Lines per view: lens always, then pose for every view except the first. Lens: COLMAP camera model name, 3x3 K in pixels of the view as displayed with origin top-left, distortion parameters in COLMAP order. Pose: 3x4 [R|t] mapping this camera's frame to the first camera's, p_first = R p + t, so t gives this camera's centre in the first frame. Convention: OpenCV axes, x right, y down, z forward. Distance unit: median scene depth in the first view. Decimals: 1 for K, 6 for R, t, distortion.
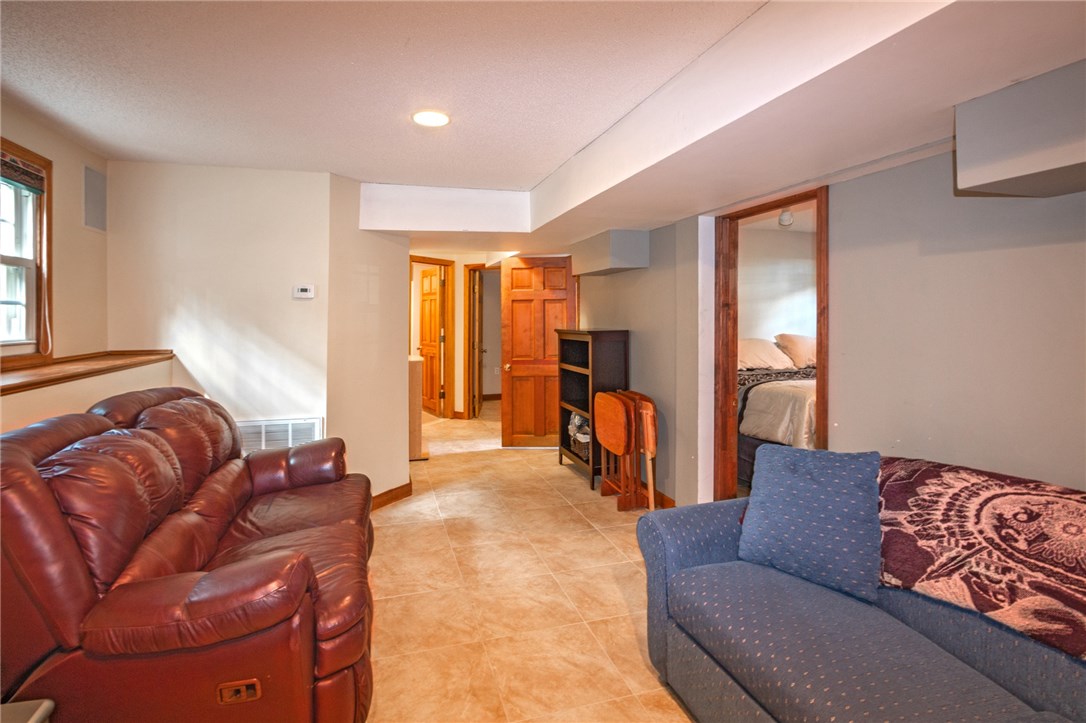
lens RADIAL K [[518.2, 0, 502.3], [0, 518.2, 316.6], [0, 0, 1]] dist [-0.003049, 0.000057]
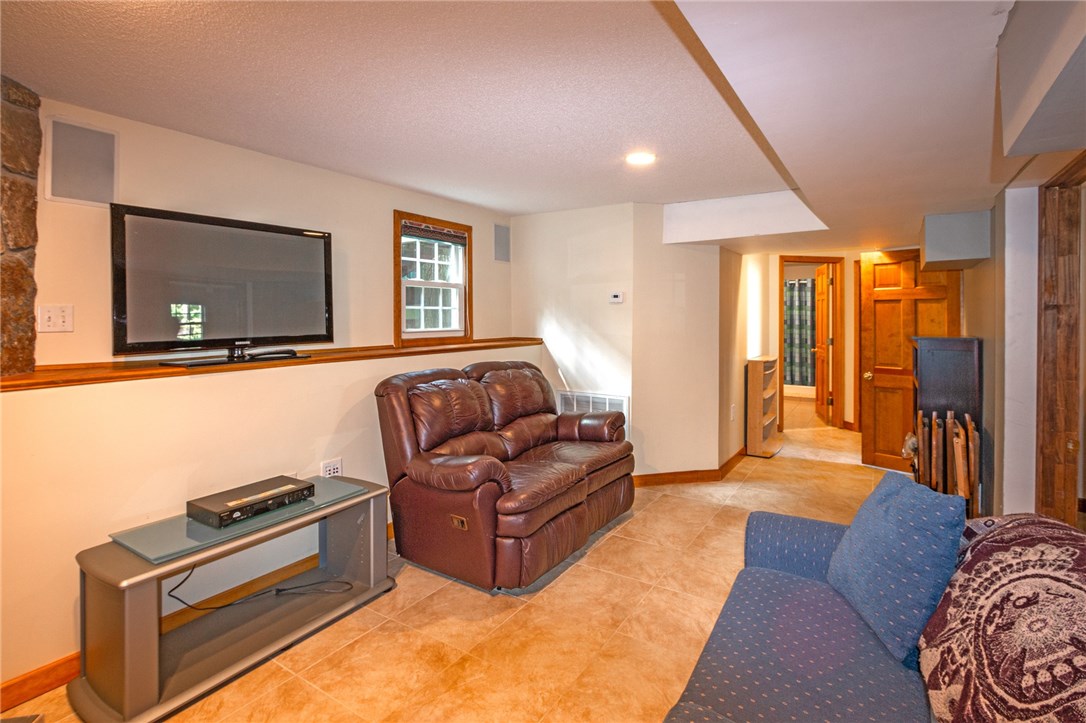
lens RADIAL K [[508.8, 0, 541.8], [0, 508.8, 331.2], [0, 0, 1]] dist [-0.039521, 0.000428]
pose [[0.668684, 0.030231, -0.742932, 0.440509], [-0.007503, 0.999397, 0.033914, -0.005566], [0.743508, -0.017104, 0.668508, 0.017054]]
